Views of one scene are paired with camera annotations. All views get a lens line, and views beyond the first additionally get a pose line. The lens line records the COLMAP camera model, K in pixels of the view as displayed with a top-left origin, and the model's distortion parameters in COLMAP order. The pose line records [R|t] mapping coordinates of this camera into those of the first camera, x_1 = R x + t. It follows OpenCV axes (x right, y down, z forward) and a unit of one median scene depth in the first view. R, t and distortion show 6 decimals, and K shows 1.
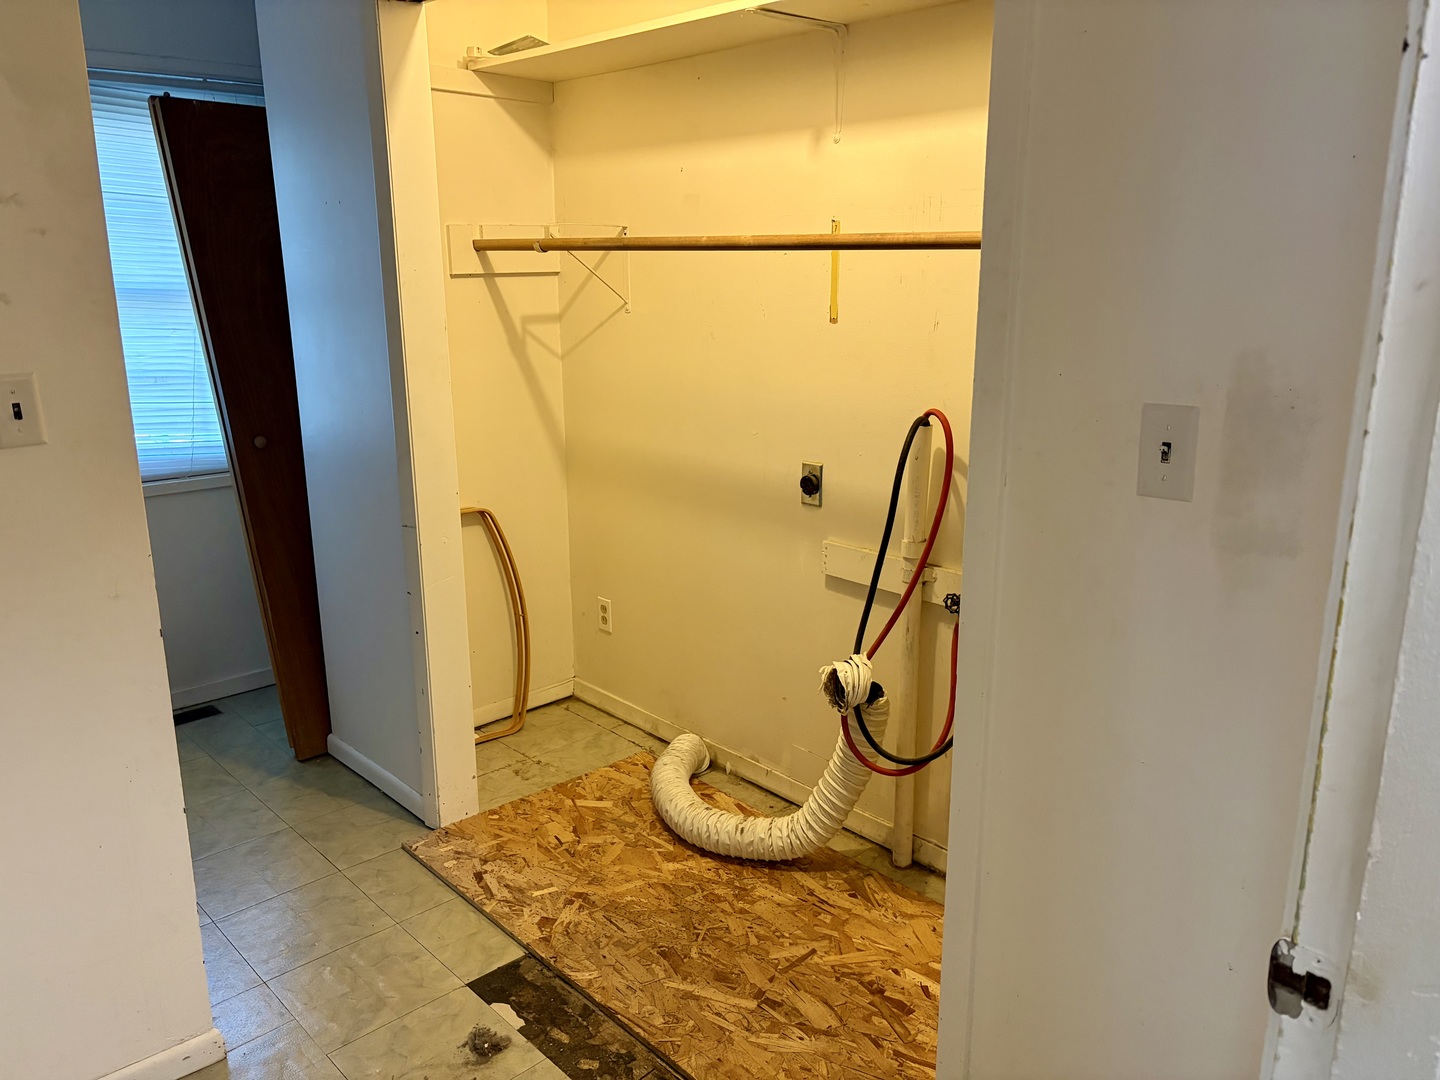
lens RADIAL K [[1104.4, 0, 716.2], [0, 1104.4, 532.3], [0, 0, 1]] dist [0.067136, -0.061732]
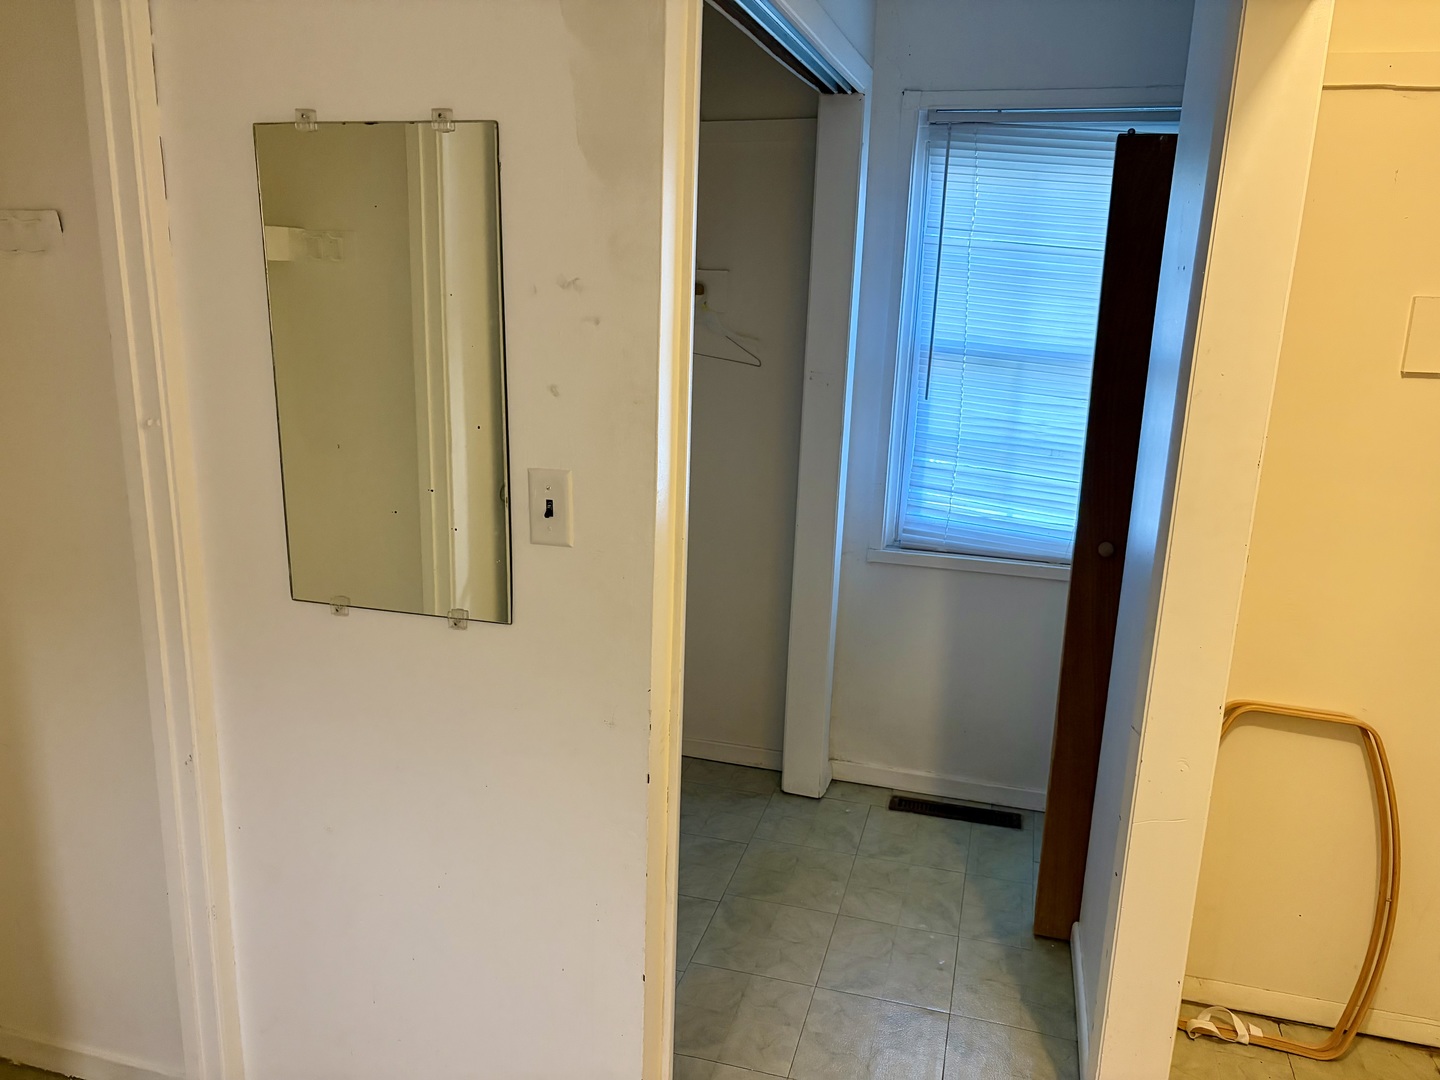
lens RADIAL K [[1104.4, 0, 723.8], [0, 1104.4, 549.5], [0, 0, 1]] dist [0.067136, -0.061732]
pose [[0.533763, 0.235490, -0.812183, 0.108846], [-0.240240, 0.963097, 0.121363, -0.115275], [0.810791, 0.130339, 0.570639, 0.311511]]
